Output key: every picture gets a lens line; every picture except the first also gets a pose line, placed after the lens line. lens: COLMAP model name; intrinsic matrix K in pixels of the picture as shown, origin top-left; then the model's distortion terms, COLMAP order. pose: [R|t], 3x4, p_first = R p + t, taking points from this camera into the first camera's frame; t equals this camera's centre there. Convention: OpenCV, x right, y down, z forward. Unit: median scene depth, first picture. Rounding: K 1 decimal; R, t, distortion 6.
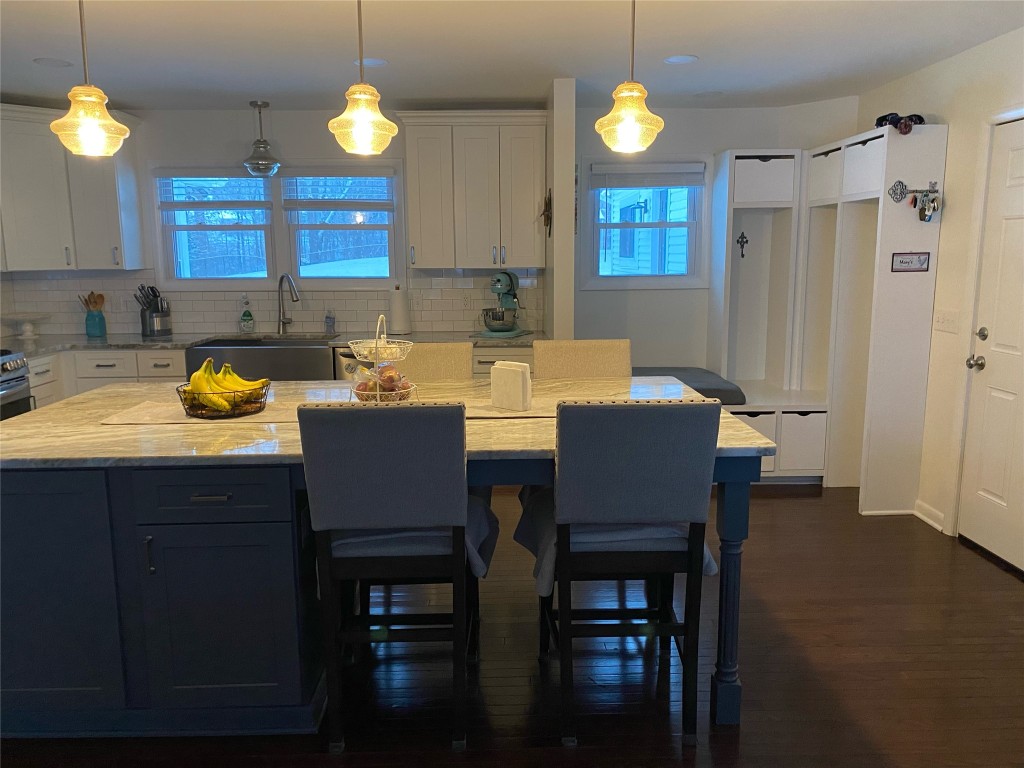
lens RADIAL K [[787.0, 0, 508.9], [0, 787.0, 383.3], [0, 0, 1]] dist [0.104548, -0.168802]
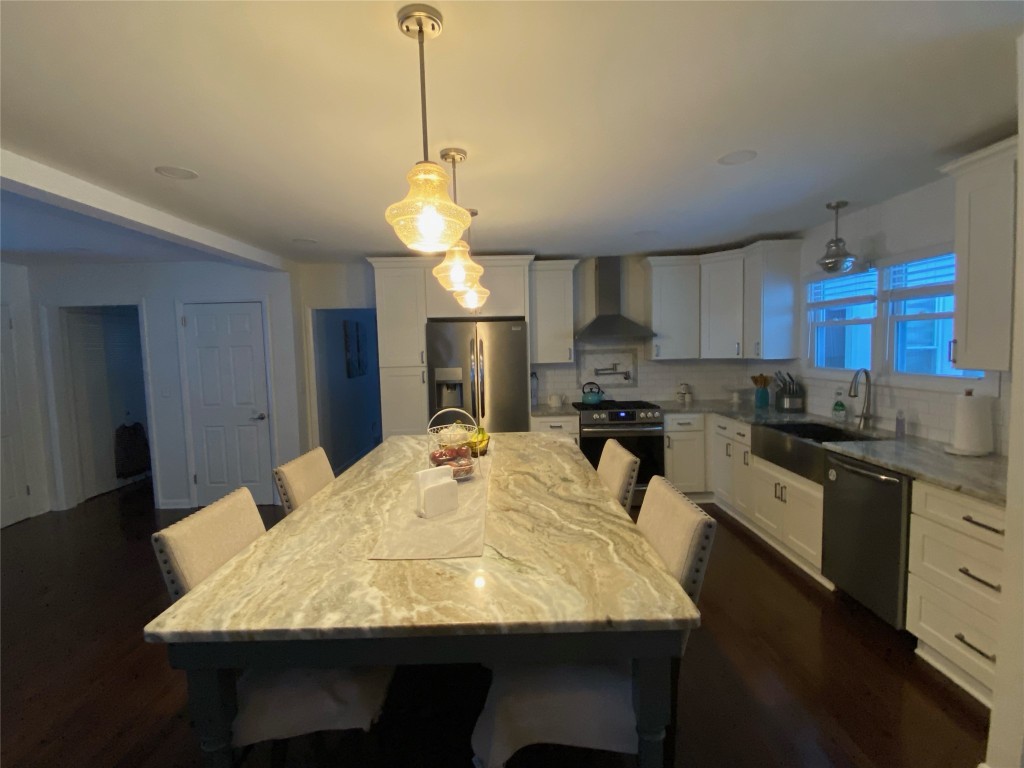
lens RADIAL K [[495.9, 0, 502.6], [0, 495.9, 387.5], [0, 0, 1]] dist [0.023706, -0.027030]
pose [[-0.025786, 0.091069, -0.995511, 0.371169], [-0.134829, 0.986426, 0.093730, -0.122242], [0.990533, 0.136640, -0.013158, 0.627510]]
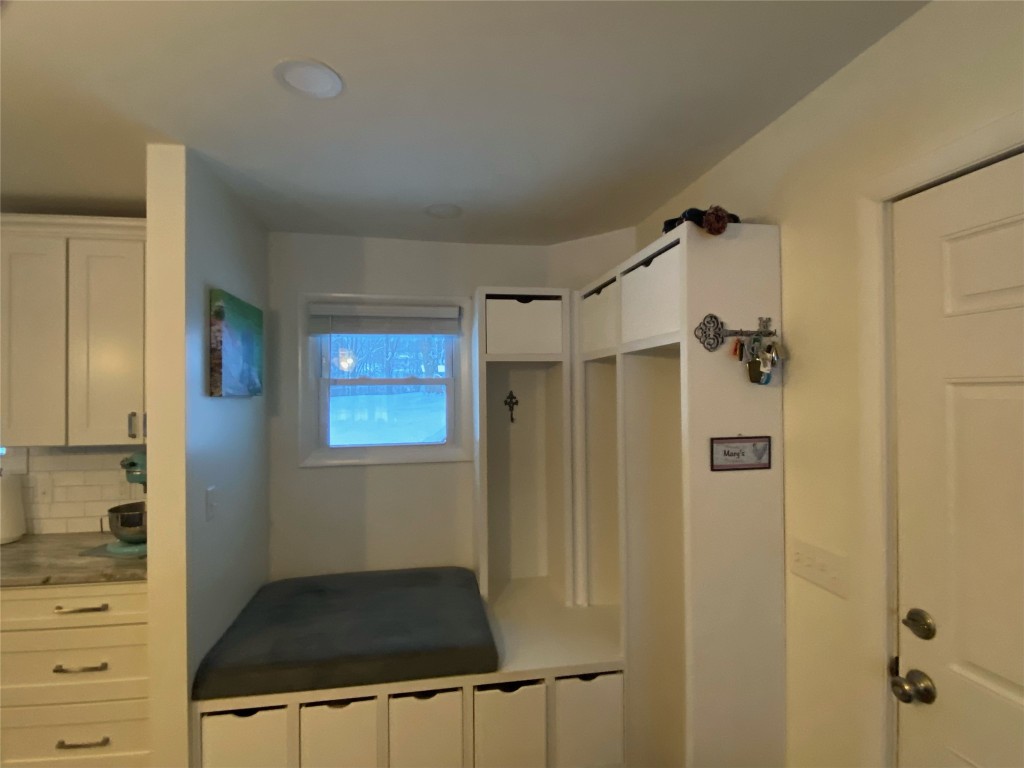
lens RADIAL K [[495.9, 0, 502.6], [0, 495.9, 387.5], [0, 0, 1]] dist [0.023706, -0.027030]
pose [[0.991013, 0.001472, 0.133754, 0.249932], [0.021824, 0.984762, -0.172535, -0.122651], [-0.131970, 0.173904, 0.975880, 0.582887]]
